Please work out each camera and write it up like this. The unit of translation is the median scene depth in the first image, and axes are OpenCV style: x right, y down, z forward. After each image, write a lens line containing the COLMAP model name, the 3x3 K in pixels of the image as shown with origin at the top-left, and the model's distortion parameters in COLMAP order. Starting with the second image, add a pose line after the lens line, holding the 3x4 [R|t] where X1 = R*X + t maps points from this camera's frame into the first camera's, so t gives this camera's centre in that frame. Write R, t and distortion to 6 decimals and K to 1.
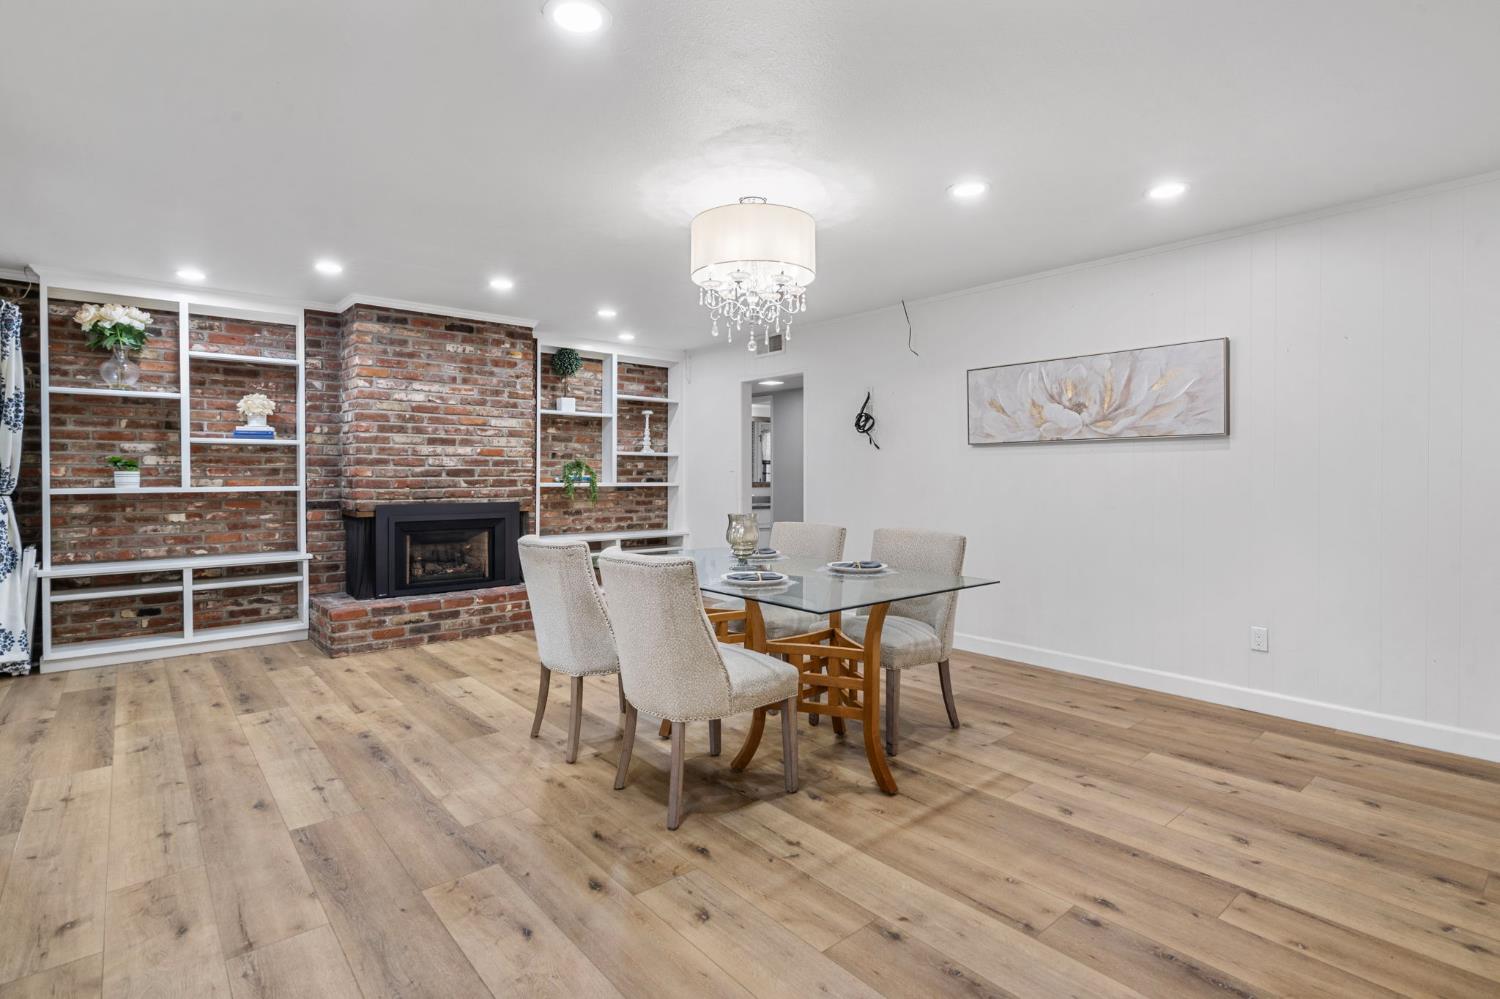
lens RADIAL K [[728.8, 0, 751.3], [0, 728.8, 478.2], [0, 0, 1]] dist [-0.000932, 0.000188]
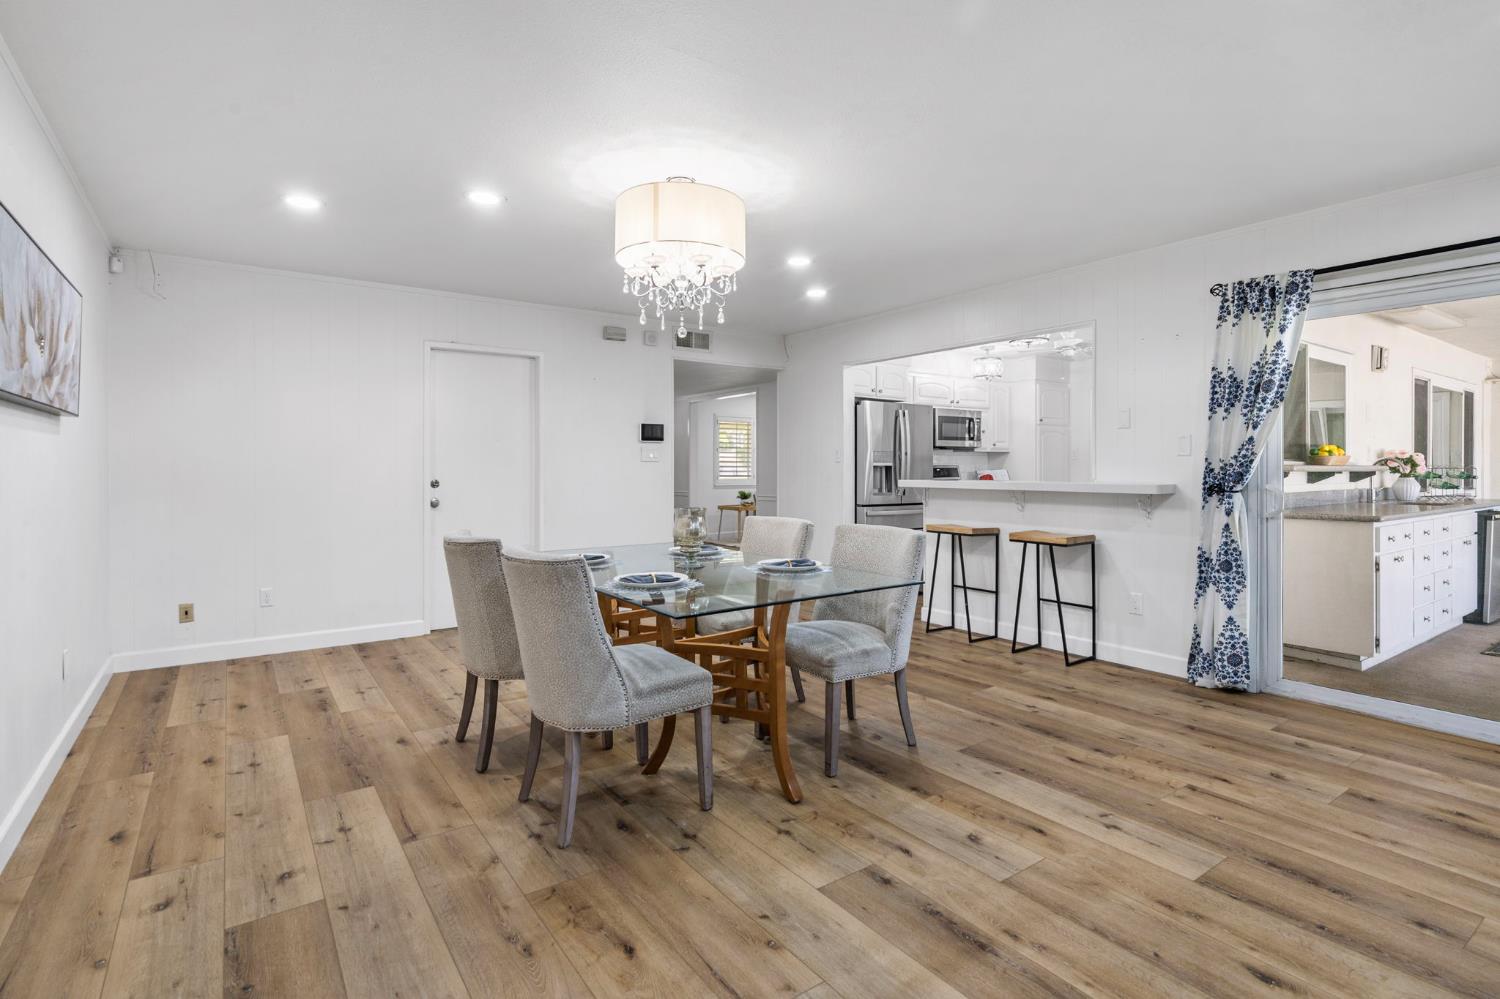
lens RADIAL K [[733.7, 0, 743.7], [0, 733.7, 467.4], [0, 0, 1]] dist [0.001638, 0.000227]
pose [[-0.995448, 0.000770, 0.095304, -0.117648], [0.001356, 0.999981, 0.006076, -0.006058], [-0.095297, 0.006178, -0.995430, 1.339083]]
